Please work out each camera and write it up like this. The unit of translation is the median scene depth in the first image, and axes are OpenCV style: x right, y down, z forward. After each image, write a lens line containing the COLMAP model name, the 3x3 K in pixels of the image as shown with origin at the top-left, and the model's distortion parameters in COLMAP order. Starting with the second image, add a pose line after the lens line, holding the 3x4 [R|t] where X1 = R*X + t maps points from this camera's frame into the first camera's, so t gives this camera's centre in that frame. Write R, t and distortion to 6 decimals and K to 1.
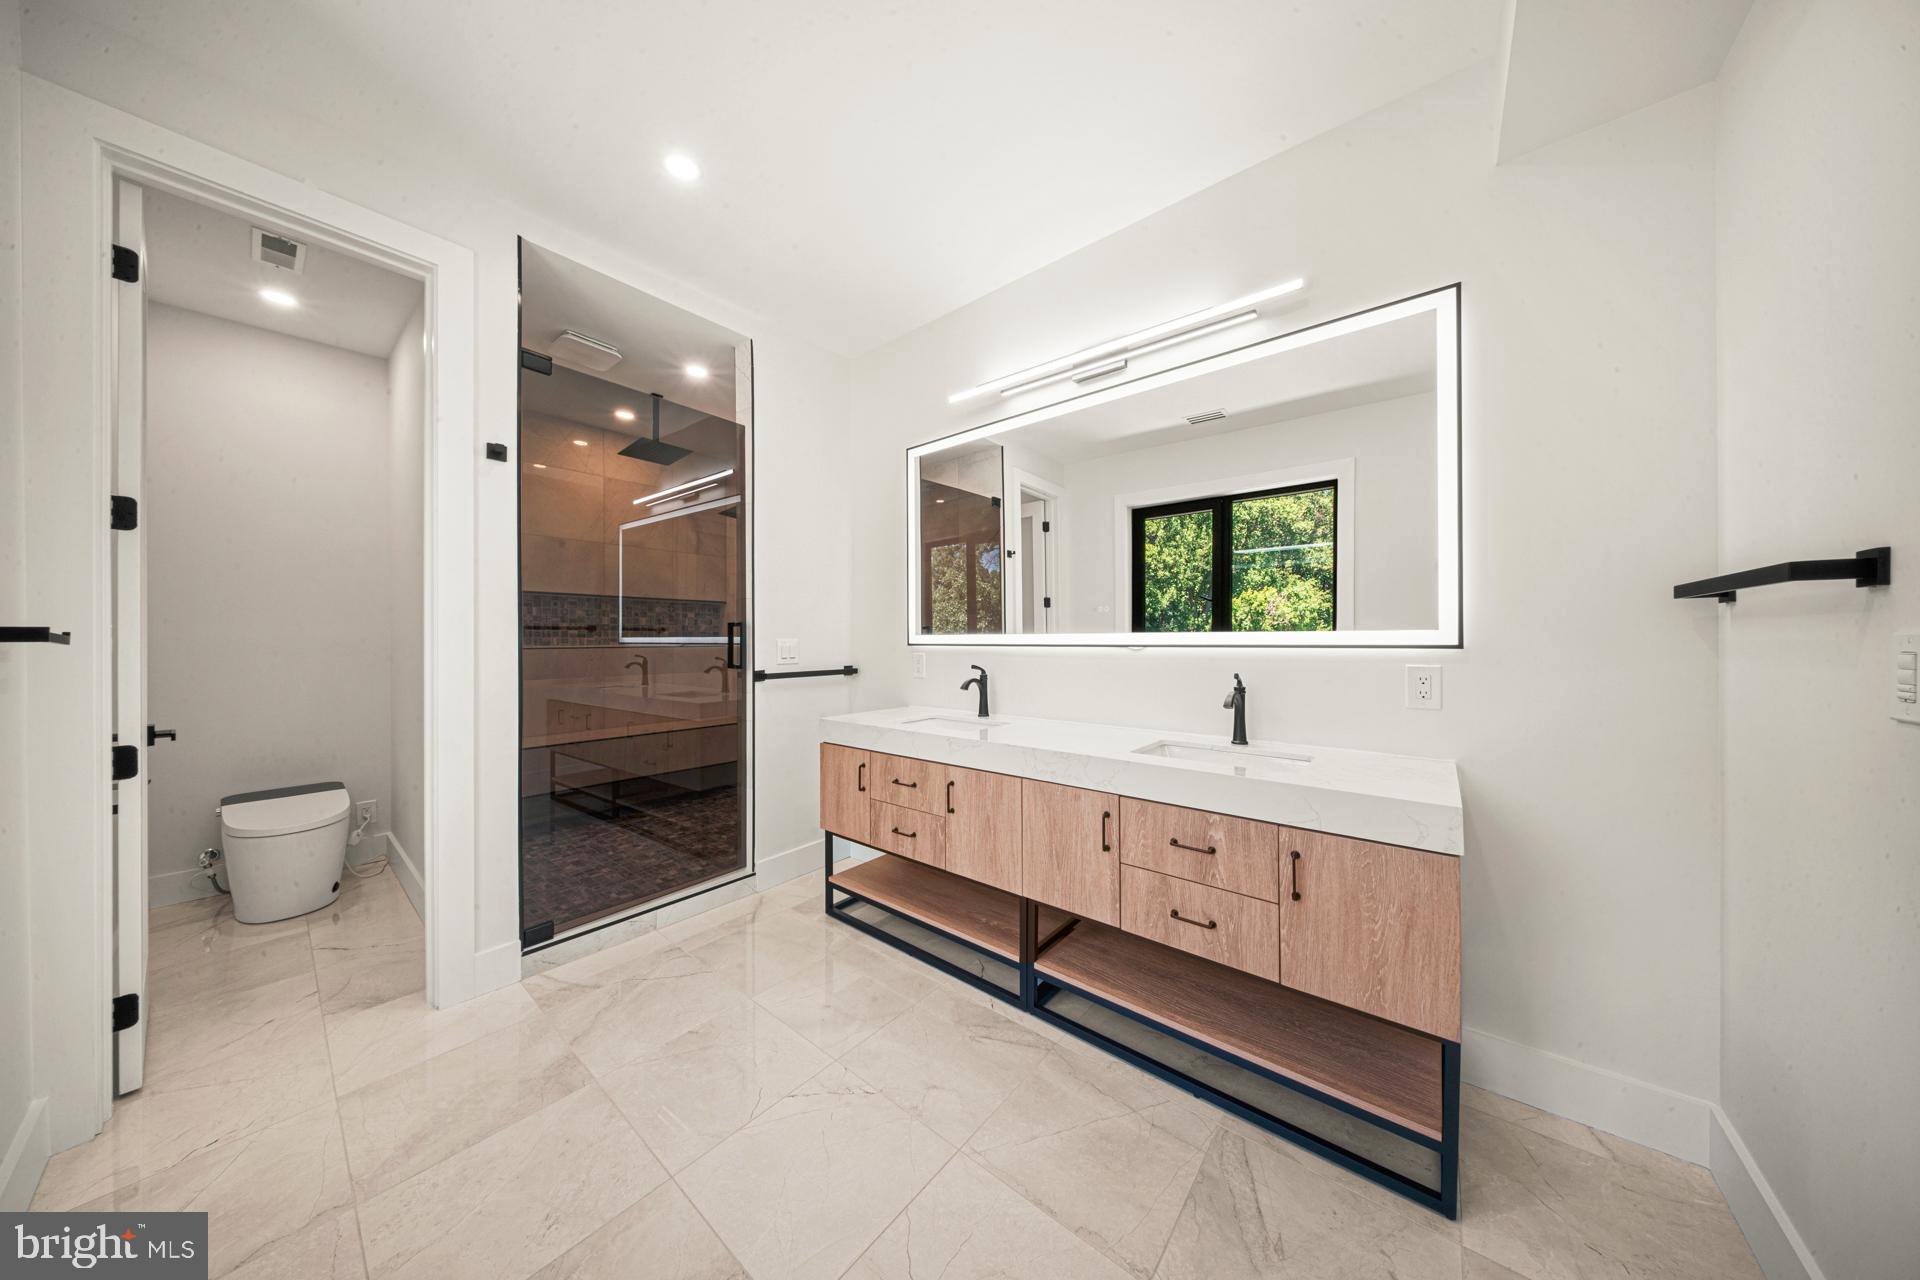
lens RADIAL K [[577.7, 0, 970.8], [0, 577.7, 643.8], [0, 0, 1]] dist [0.002926, -0.000587]
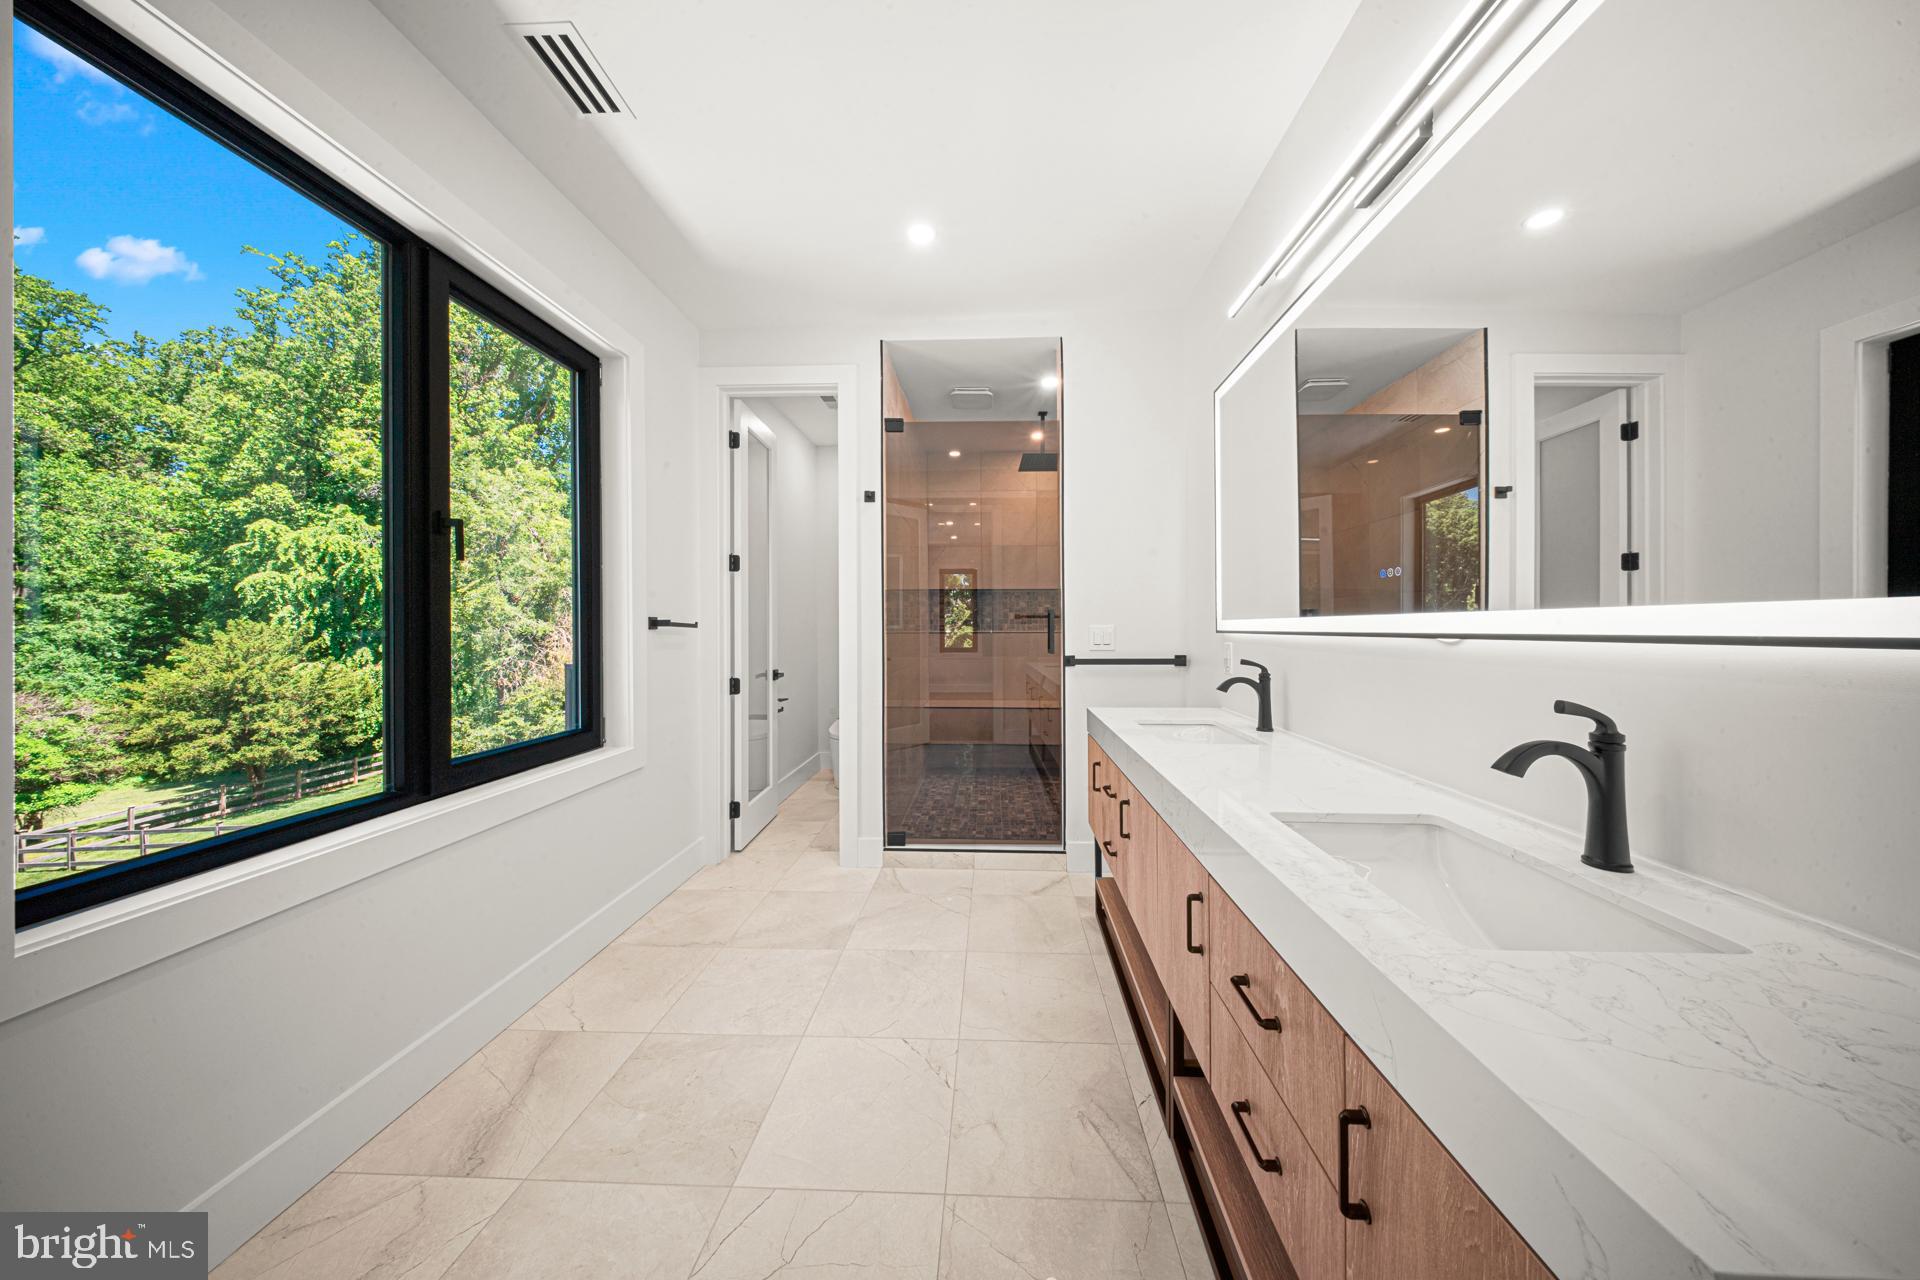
lens RADIAL K [[577.7, 0, 971.5], [0, 577.7, 625.9], [0, 0, 1]] dist [0.002926, -0.000587]
pose [[0.602583, 0.002547, -0.798052, 0.371260], [-0.007967, 0.999964, -0.002824, -0.003489], [0.798016, 0.008060, 0.602582, 0.251107]]
